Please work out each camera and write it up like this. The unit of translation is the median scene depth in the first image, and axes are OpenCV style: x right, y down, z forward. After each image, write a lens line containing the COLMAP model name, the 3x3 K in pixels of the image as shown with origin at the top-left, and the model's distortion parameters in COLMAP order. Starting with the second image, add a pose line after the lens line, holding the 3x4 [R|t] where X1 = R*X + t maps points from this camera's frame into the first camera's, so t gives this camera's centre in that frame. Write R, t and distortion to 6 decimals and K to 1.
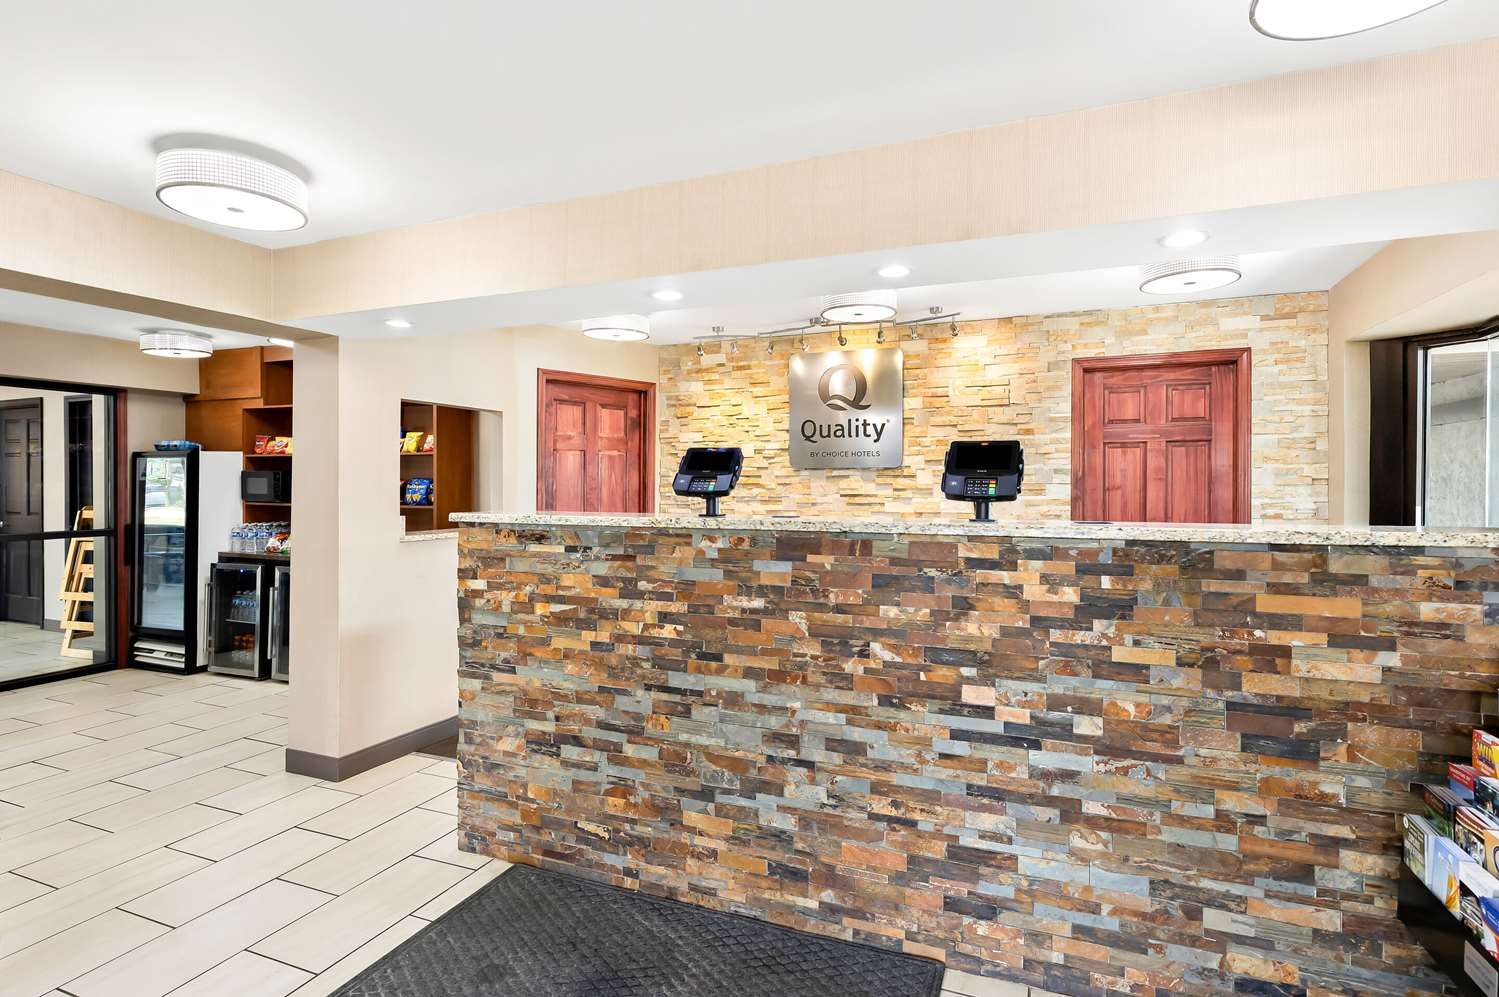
lens RADIAL K [[755.2, 0, 750.3], [0, 755.2, 498.5], [0, 0, 1]] dist [-0.001388, 0.000526]
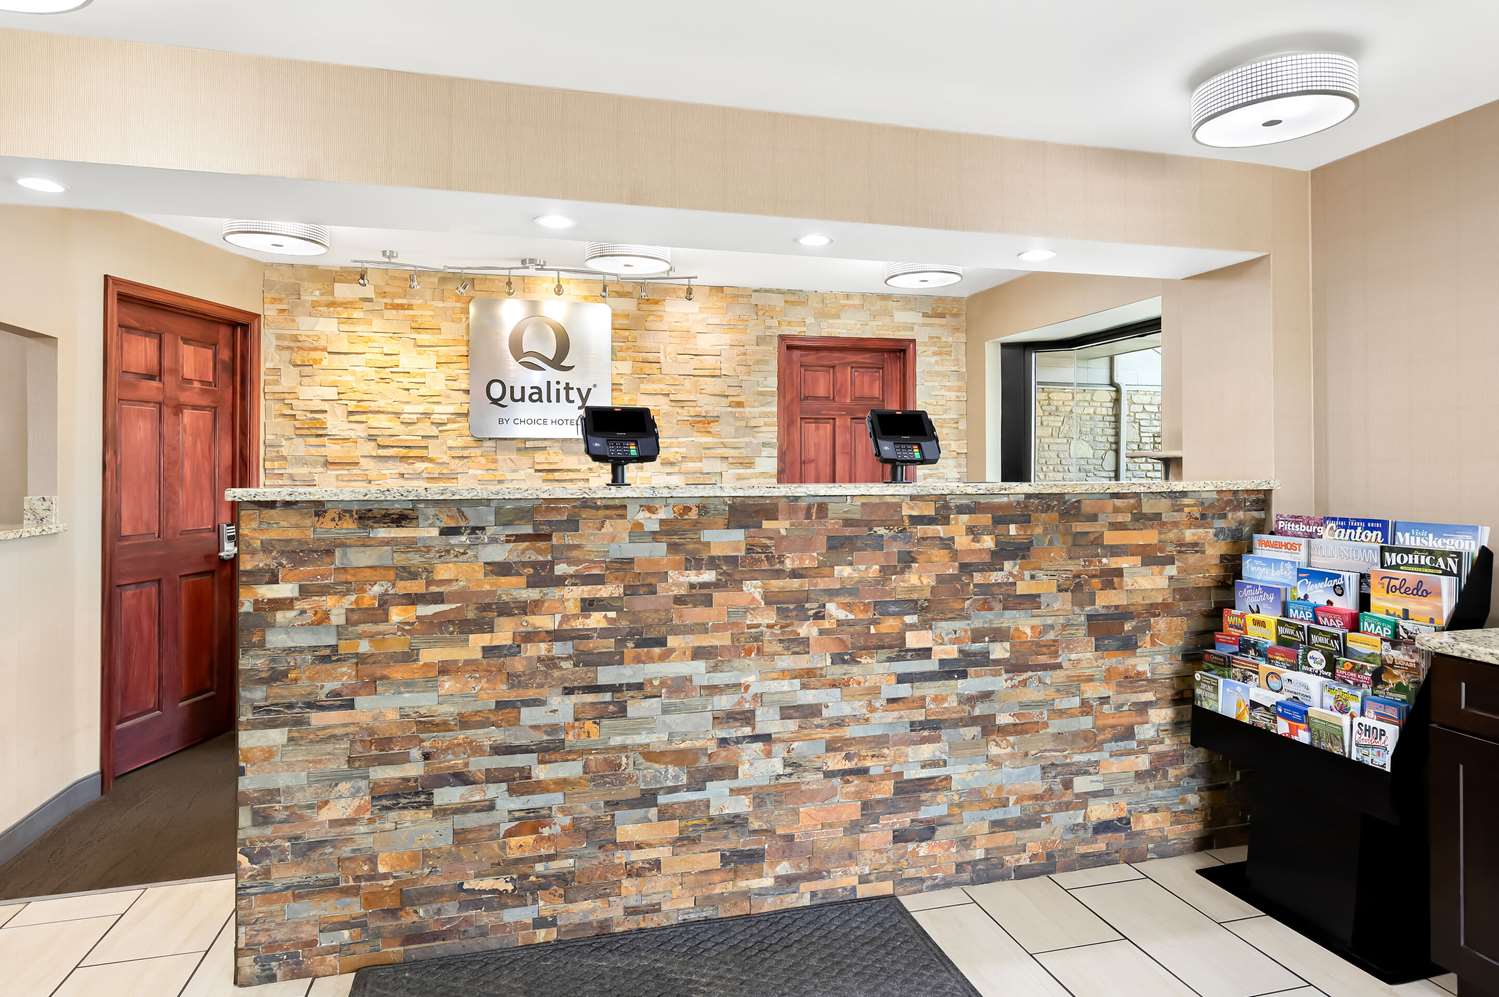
lens RADIAL K [[912.7, 0, 753.9], [0, 912.7, 482.6], [0, 0, 1]] dist [0.007602, -0.002992]
pose [[0.787569, -0.011707, 0.616115, -0.605934], [0.013961, 0.999902, 0.001153, 0.022282], [-0.616068, 0.007694, 0.787655, 0.079027]]
